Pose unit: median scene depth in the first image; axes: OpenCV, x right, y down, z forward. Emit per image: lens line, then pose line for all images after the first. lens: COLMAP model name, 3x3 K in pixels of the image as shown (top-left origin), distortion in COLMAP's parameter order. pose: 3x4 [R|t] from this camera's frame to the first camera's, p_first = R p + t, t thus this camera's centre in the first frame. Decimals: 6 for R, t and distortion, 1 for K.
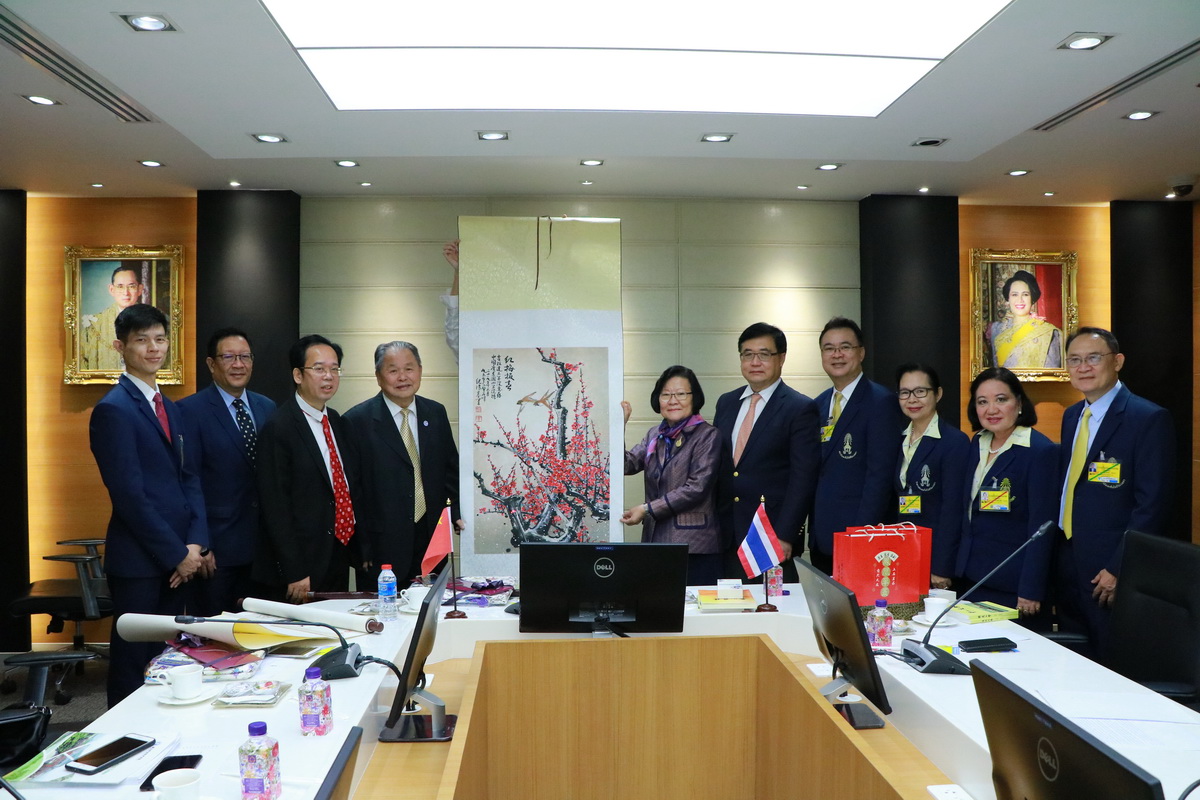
lens RADIAL K [[971.8, 0, 604.8], [0, 971.8, 410.1], [0, 0, 1]] dist [-0.152419, 0.081826]
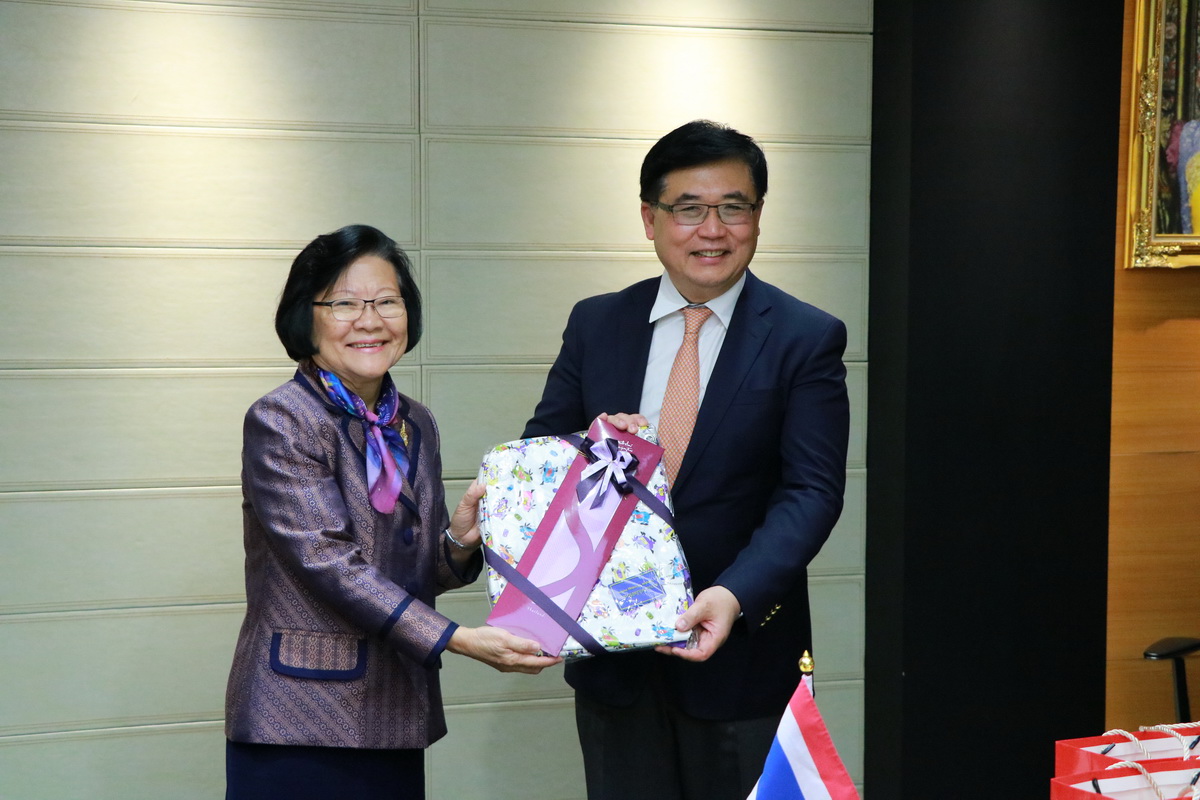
lens RADIAL K [[1885.5, 0, 601.8], [0, 1885.5, 407.5], [0, 0, 1]] dist [0.156428, 0.000000]
pose [[0.975771, -0.008549, 0.218627, -0.030111], [-0.002750, 0.998678, 0.051324, -0.019502], [-0.218777, -0.050682, 0.974458, 0.411698]]
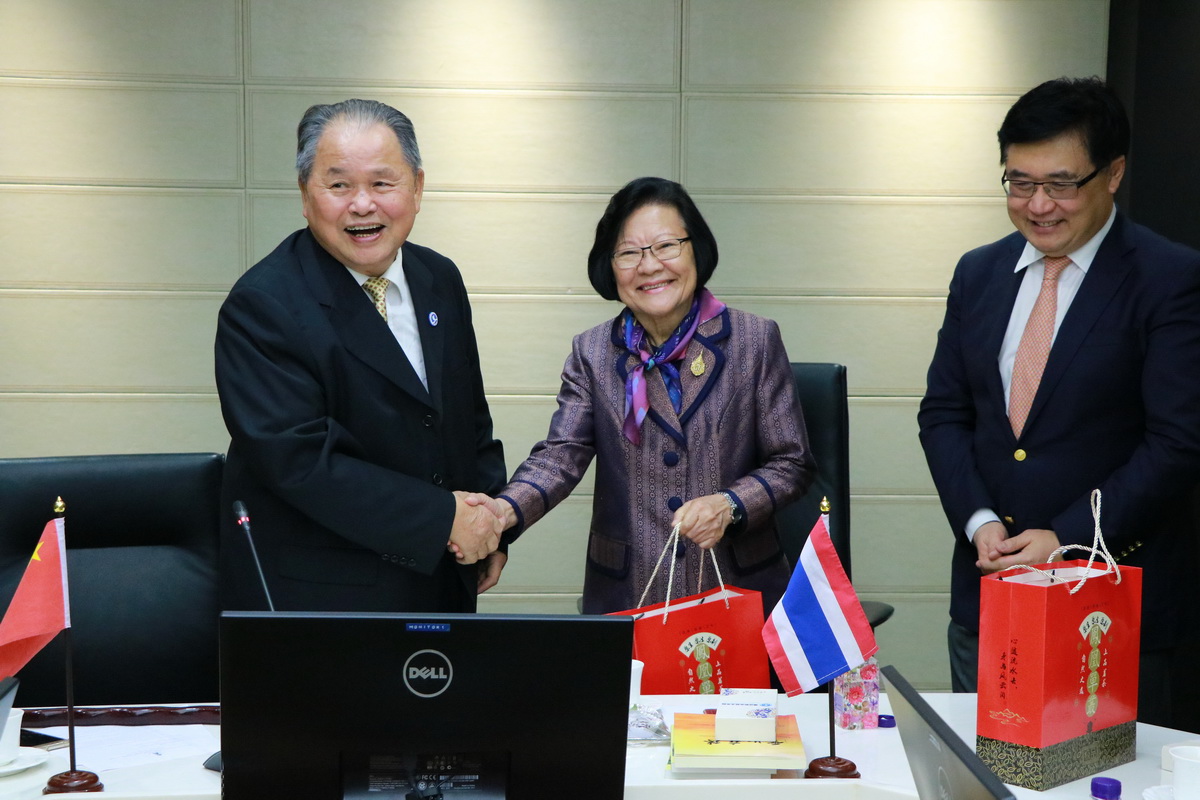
lens RADIAL K [[1996.1, 0, 608.3], [0, 1996.1, 409.3], [0, 0, 1]] dist [0.177377, 0.000000]
pose [[0.999824, 0.013243, 0.013255, 0.055239], [-0.014252, 0.996758, 0.079190, -0.015933], [-0.012163, -0.079365, 0.996771, 0.137649]]
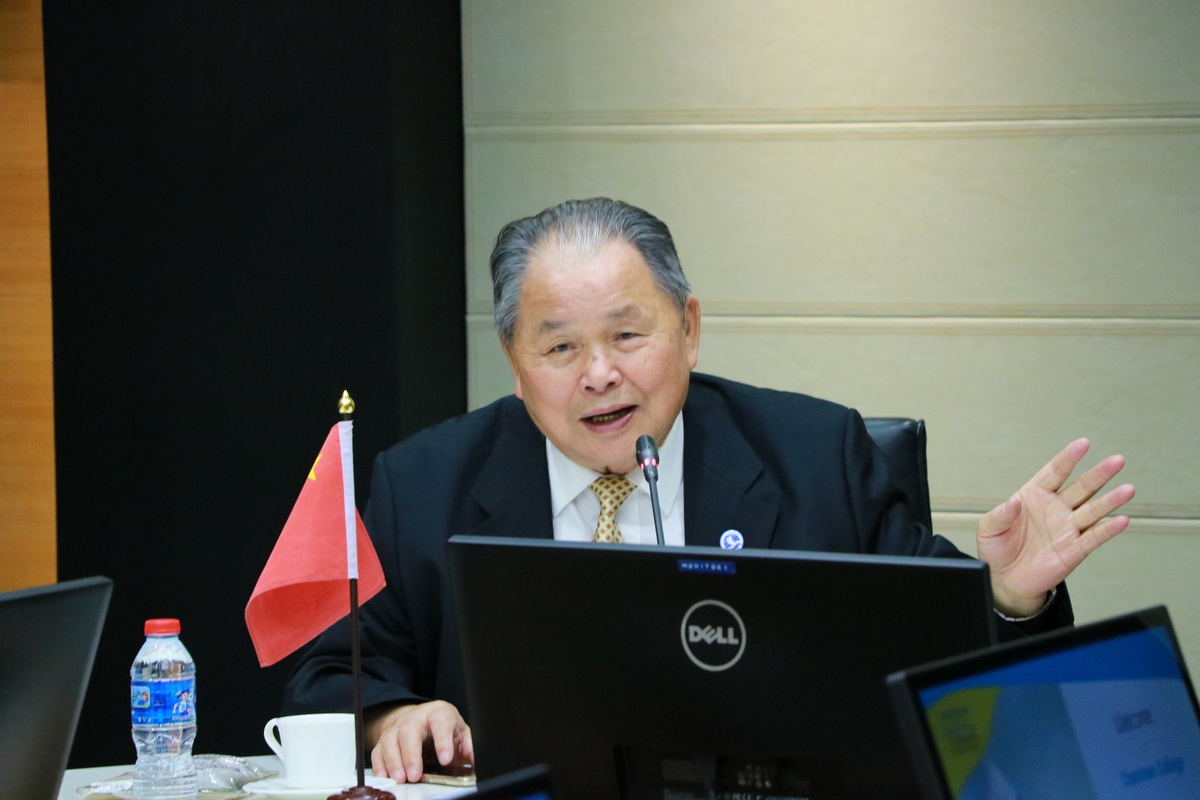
lens RADIAL K [[6027.7, 0, 605.7], [0, 6027.7, 402.5], [0, 0, 1]] dist [1.679485, 0.000000]
pose [[0.871604, 0.022120, -0.489711, 0.736731], [0.006651, 0.998356, 0.056933, -0.006844], [0.490166, -0.052880, 0.870024, -0.491692]]
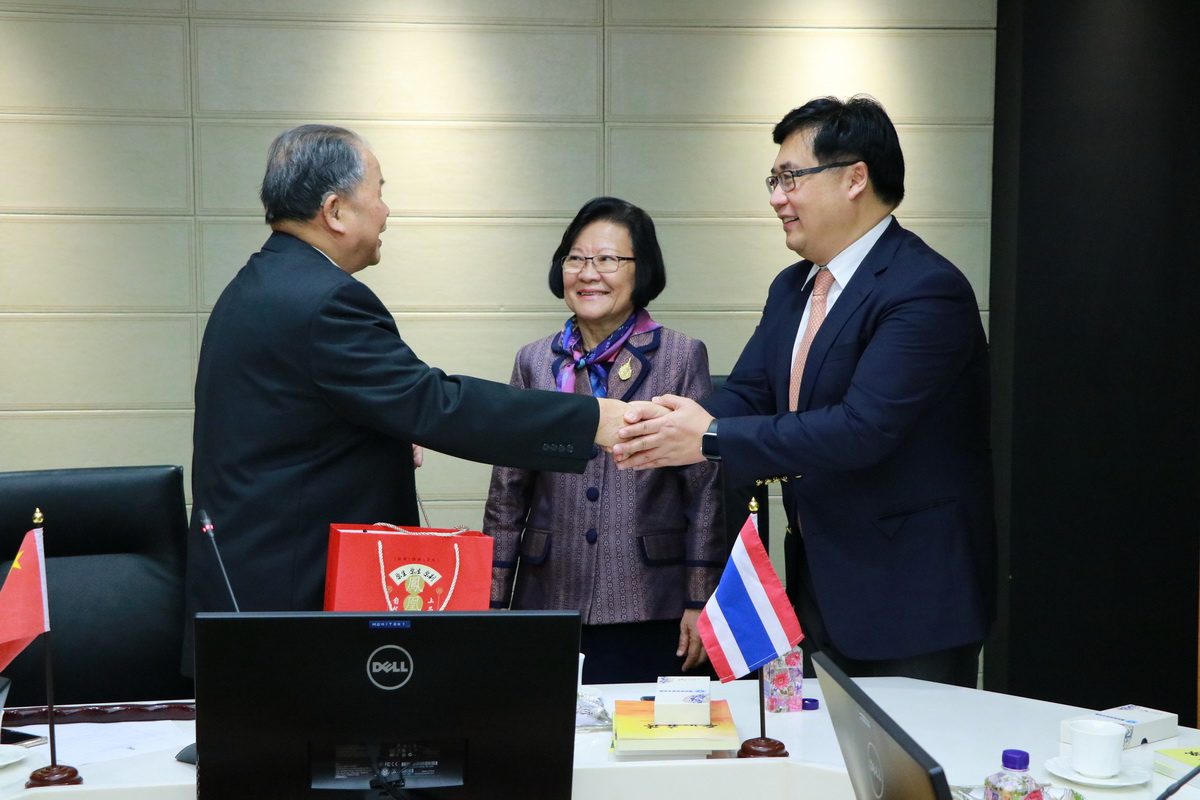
lens RADIAL K [[1885.5, 0, 600.5], [0, 1885.5, 409.1], [0, 0, 1]] dist [0.156428, 0.000000]
pose [[0.998597, 0.000145, 0.052945, 0.043209], [-0.004056, 0.997266, 0.073783, -0.017115], [-0.052790, -0.073895, 0.995868, 0.123409]]
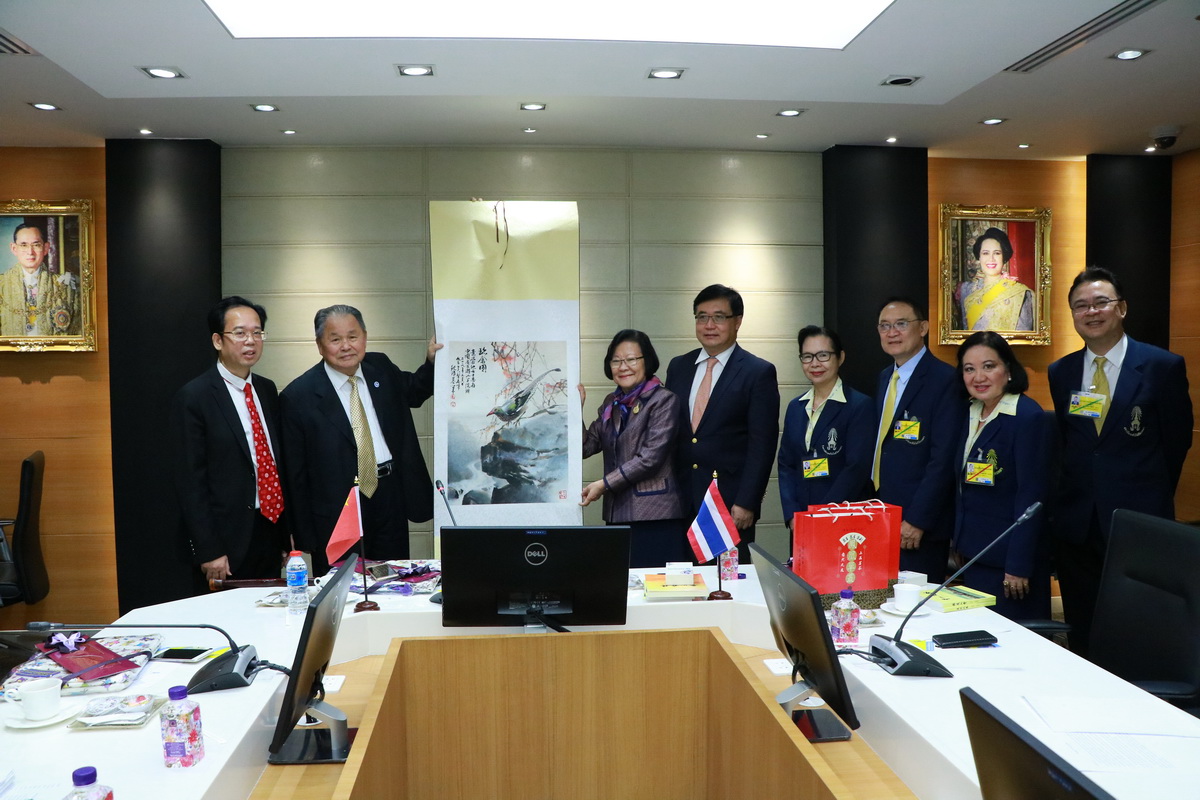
lens RADIAL K [[971.8, 0, 602.5], [0, 971.8, 420.1], [0, 0, 1]] dist [-0.152419, 0.081826]
pose [[0.999321, -0.005272, 0.036462, 0.024741], [0.003555, 0.998890, 0.046975, -0.001695], [-0.036670, -0.046813, 0.998230, 0.101892]]
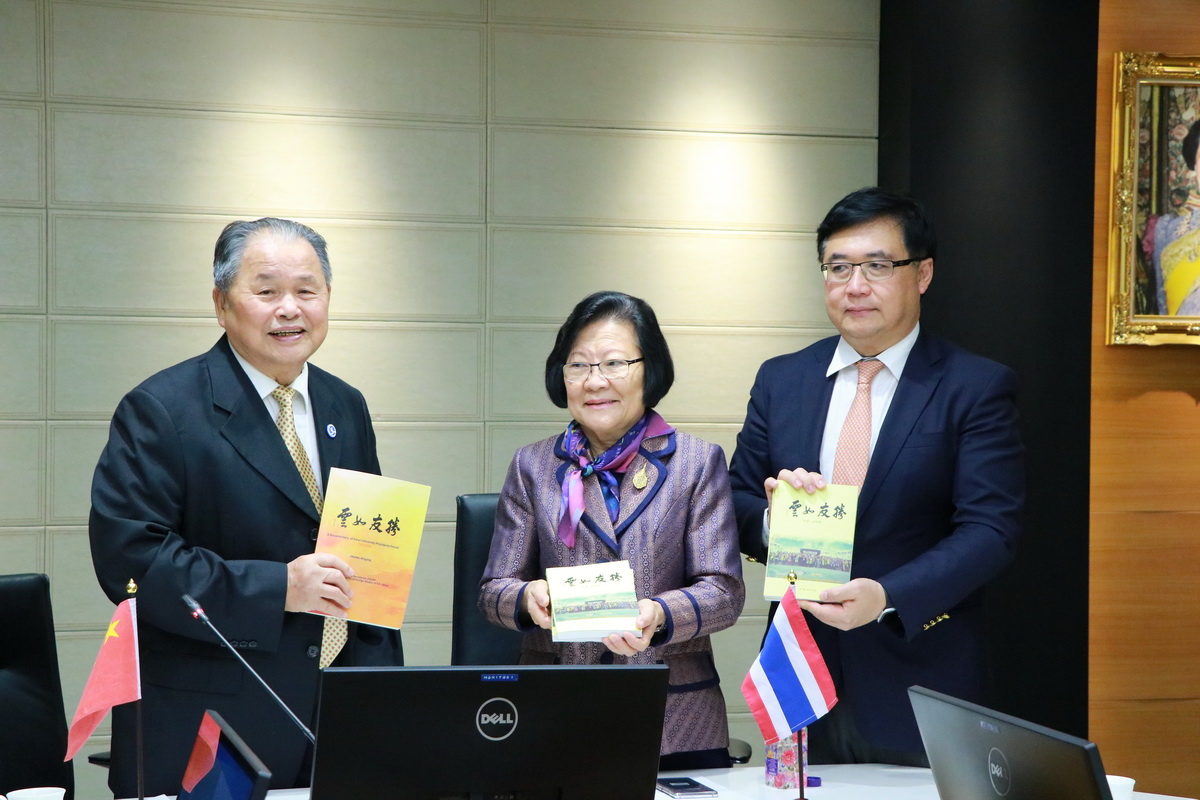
lens RADIAL K [[2348.0, 0, 593.0], [0, 2348.0, 417.1], [0, 0, 1]] dist [0.284696, 0.000000]
pose [[0.976712, 0.009947, 0.214326, -0.178425], [-0.010291, 0.999947, 0.000492, 0.011790], [-0.214309, -0.002686, 0.976762, -0.121531]]
